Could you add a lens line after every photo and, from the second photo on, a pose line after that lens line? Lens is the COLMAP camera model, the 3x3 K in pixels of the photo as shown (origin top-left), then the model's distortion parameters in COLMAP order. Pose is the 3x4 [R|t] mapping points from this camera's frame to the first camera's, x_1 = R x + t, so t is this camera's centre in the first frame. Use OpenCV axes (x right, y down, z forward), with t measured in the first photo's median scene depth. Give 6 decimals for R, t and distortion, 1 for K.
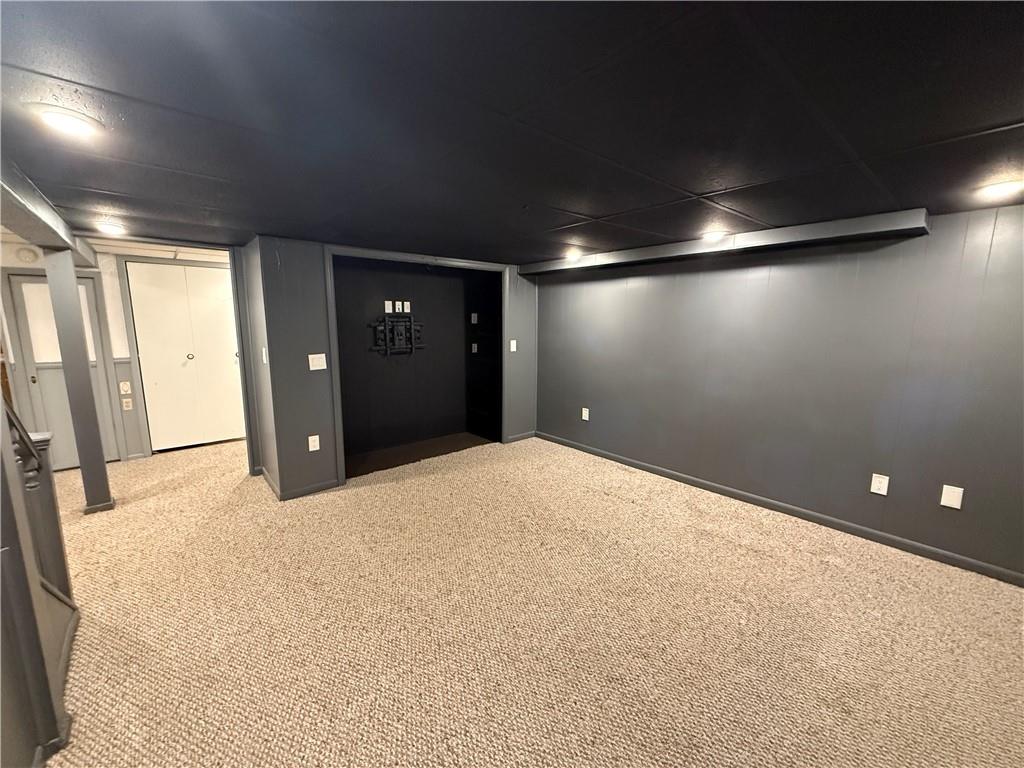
lens RADIAL K [[408.5, 0, 507.7], [0, 408.5, 379.4], [0, 0, 1]] dist [-0.000337, -0.000164]
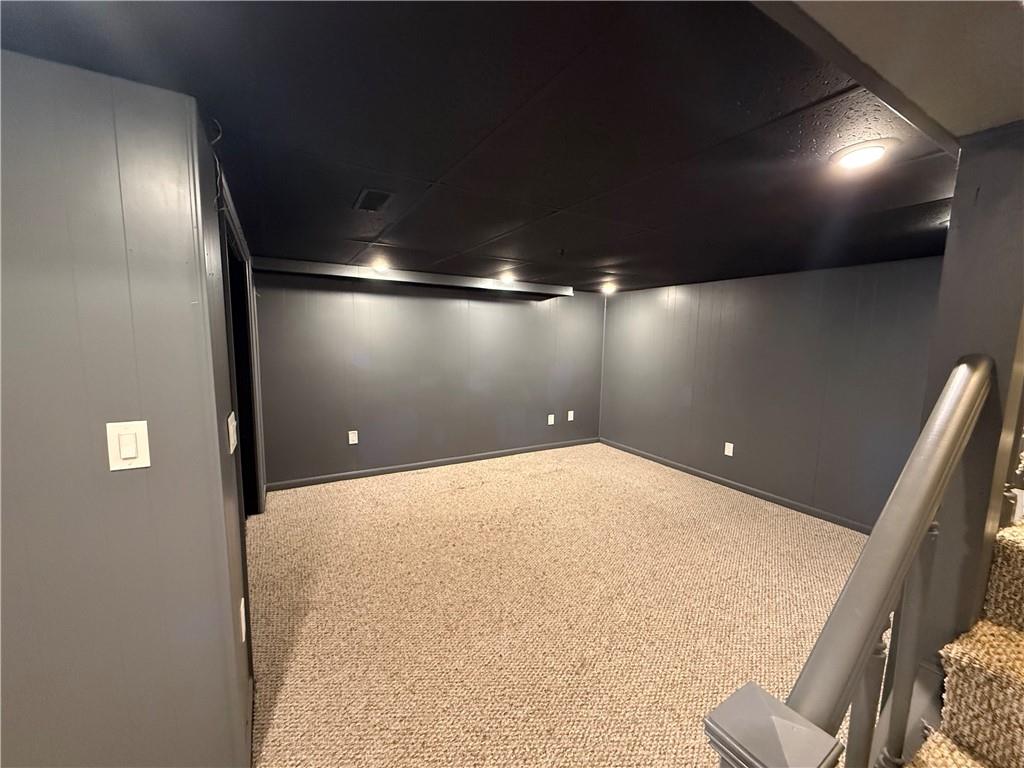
lens RADIAL K [[408.5, 0, 510.0], [0, 408.5, 381.6], [0, 0, 1]] dist [-0.000337, -0.000164]
pose [[0.195065, -0.108468, 0.974774, -0.789628], [0.130910, 0.987852, 0.083726, -0.088325], [-0.972015, 0.111276, 0.206895, 0.590333]]
